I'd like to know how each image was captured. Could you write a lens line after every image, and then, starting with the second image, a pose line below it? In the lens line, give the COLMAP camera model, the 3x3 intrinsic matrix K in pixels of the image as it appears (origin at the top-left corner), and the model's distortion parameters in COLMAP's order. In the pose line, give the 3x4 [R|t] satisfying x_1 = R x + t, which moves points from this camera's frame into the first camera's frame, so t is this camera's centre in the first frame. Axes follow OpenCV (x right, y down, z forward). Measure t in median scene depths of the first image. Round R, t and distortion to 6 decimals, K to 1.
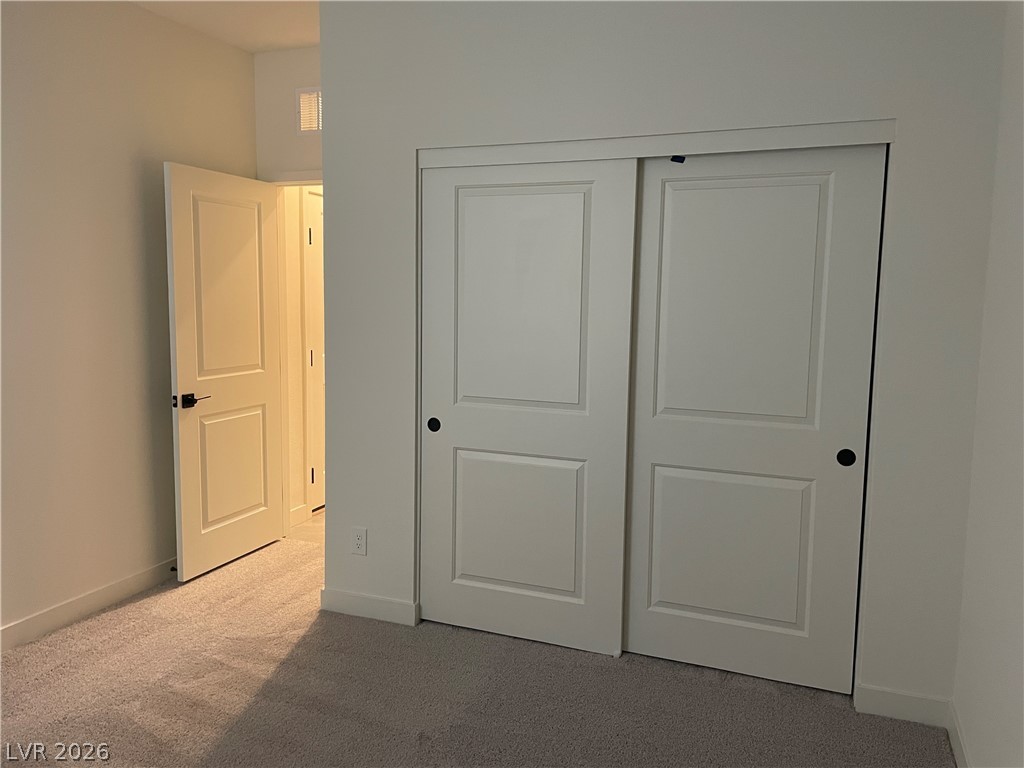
lens RADIAL K [[769.1, 0, 510.8], [0, 769.1, 381.2], [0, 0, 1]] dist [0.080793, -0.110090]
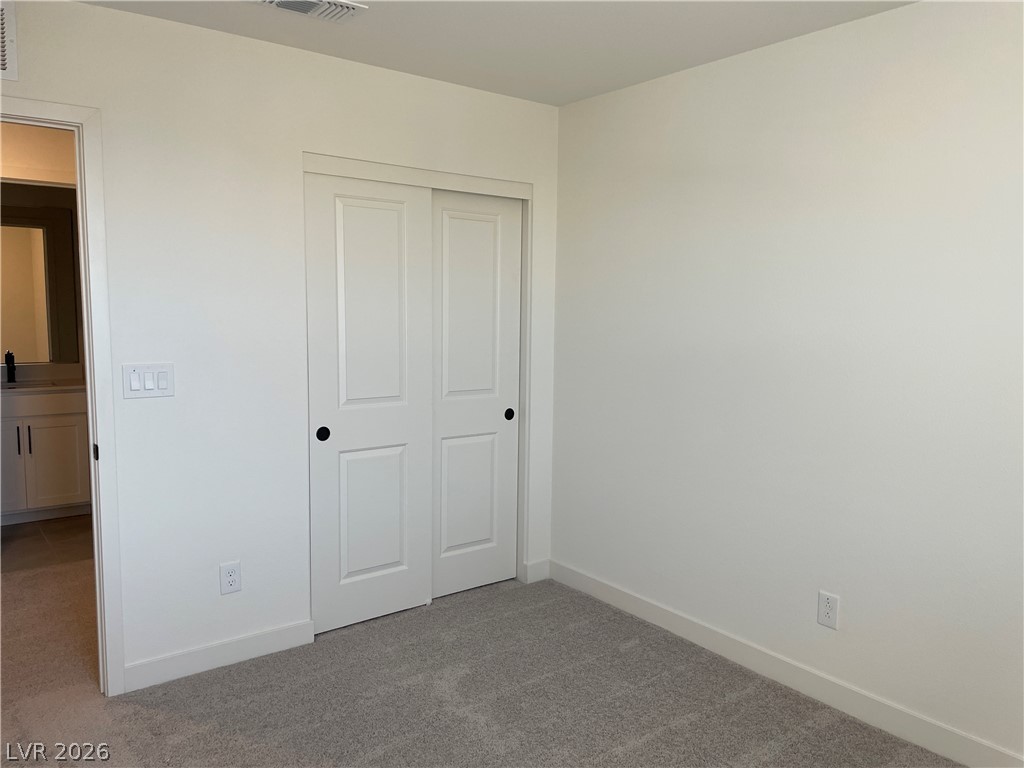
lens RADIAL K [[769.1, 0, 511.4], [0, 769.1, 386.5], [0, 0, 1]] dist [0.080793, -0.110090]
pose [[0.508043, -0.099684, 0.855544, -0.779814], [0.087136, 0.994133, 0.064088, -0.042443], [-0.856913, 0.041989, 0.513748, 0.265128]]
